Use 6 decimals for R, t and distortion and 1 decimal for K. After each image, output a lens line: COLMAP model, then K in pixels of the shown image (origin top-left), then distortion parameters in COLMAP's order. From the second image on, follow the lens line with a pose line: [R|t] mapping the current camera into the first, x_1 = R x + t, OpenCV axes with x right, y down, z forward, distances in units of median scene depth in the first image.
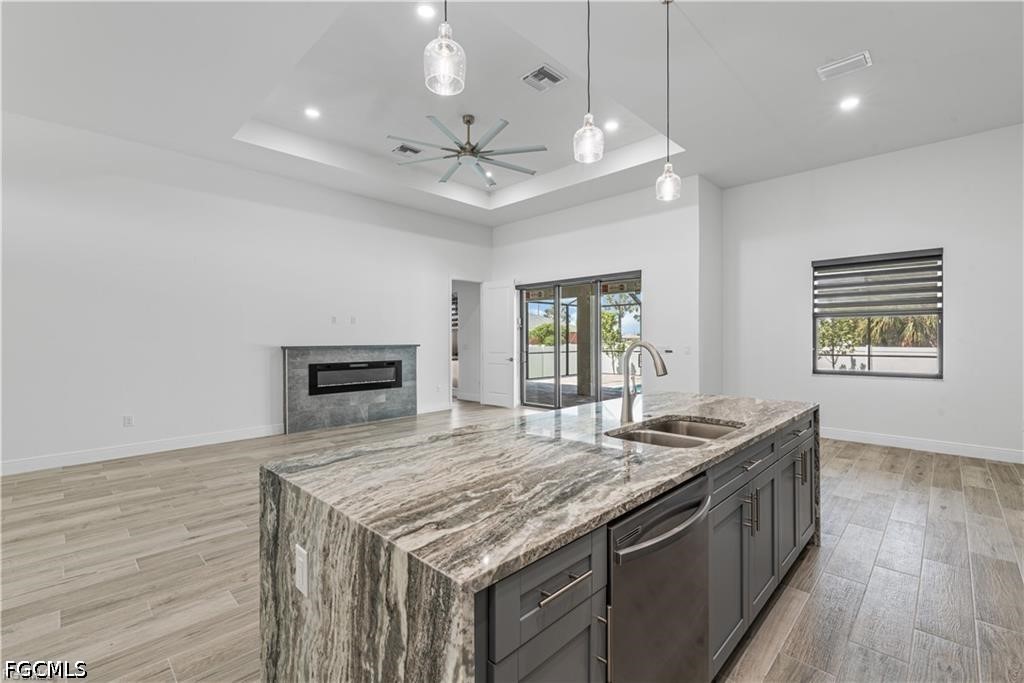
lens RADIAL K [[447.6, 0, 512.0], [0, 447.6, 341.5], [0, 0, 1]] dist [0.002500, 0.000046]
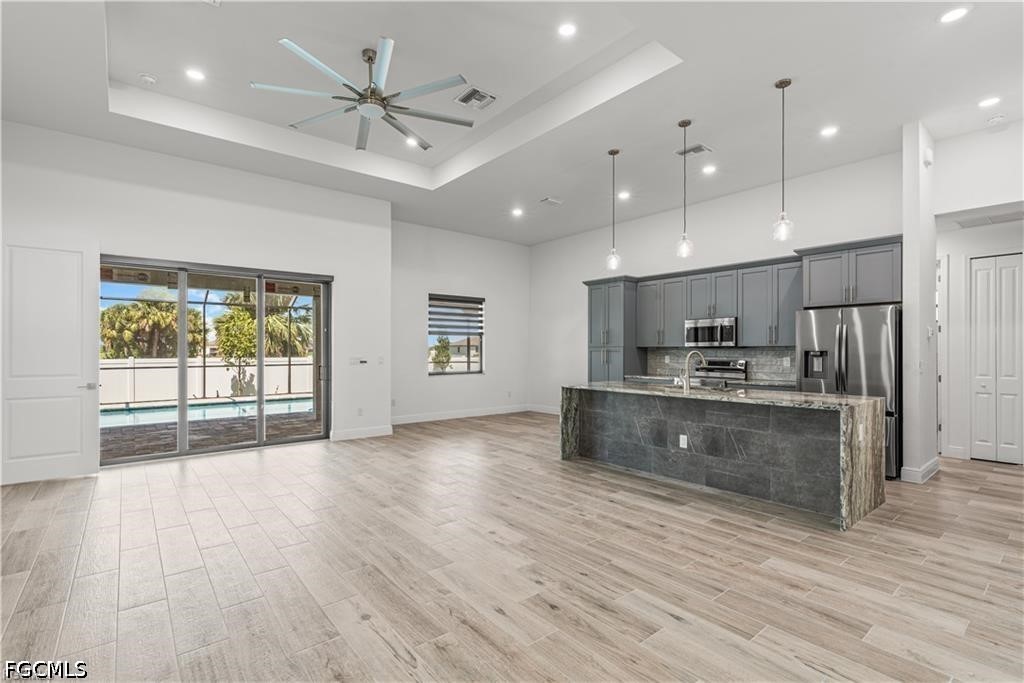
lens RADIAL K [[473.5, 0, 517.0], [0, 473.5, 353.7], [0, 0, 1]] dist [0.005799, -0.001686]
pose [[0.101208, -0.005071, 0.994852, -0.655607], [0.005637, 0.999974, 0.004524, 0.000405], [-0.994849, 0.005150, 0.101234, 0.513307]]
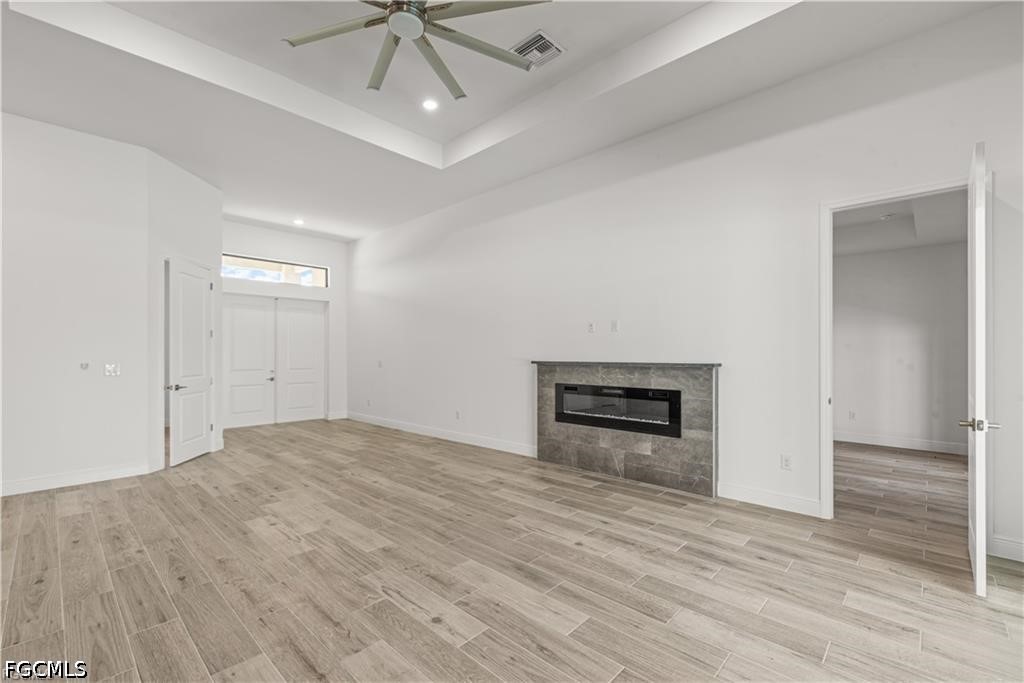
lens RADIAL K [[441.2, 0, 517.5], [0, 441.2, 353.9], [0, 0, 1]] dist [0.000252, 0.000145]
pose [[0.026879, 0.003563, -0.999632, 0.334901], [-0.004698, 0.999983, 0.003438, -0.005847], [0.999628, 0.004604, 0.026895, 0.850127]]
